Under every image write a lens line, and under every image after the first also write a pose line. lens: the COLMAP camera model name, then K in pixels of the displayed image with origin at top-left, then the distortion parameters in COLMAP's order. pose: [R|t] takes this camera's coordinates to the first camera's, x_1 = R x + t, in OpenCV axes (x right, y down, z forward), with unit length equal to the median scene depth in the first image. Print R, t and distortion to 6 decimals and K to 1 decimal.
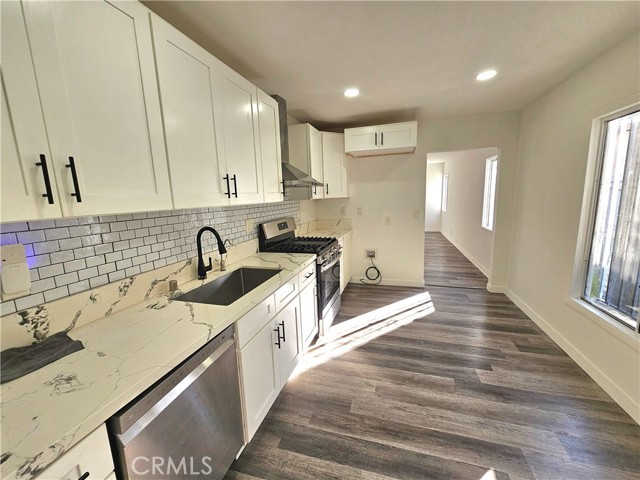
lens RADIAL K [[261.3, 0, 321.7], [0, 261.3, 238.0], [0, 0, 1]] dist [0.002617, 0.000275]
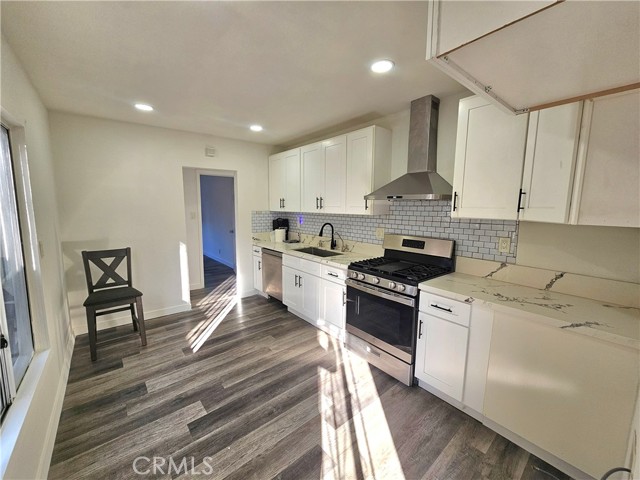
lens RADIAL K [[261.3, 0, 320.8], [0, 261.3, 238.9], [0, 0, 1]] dist [0.002617, 0.000275]
pose [[-0.548744, 0.134024, -0.825177, 1.011709], [-0.121879, 0.963694, 0.237571, -0.315391], [0.827058, 0.230938, -0.512486, 1.613268]]
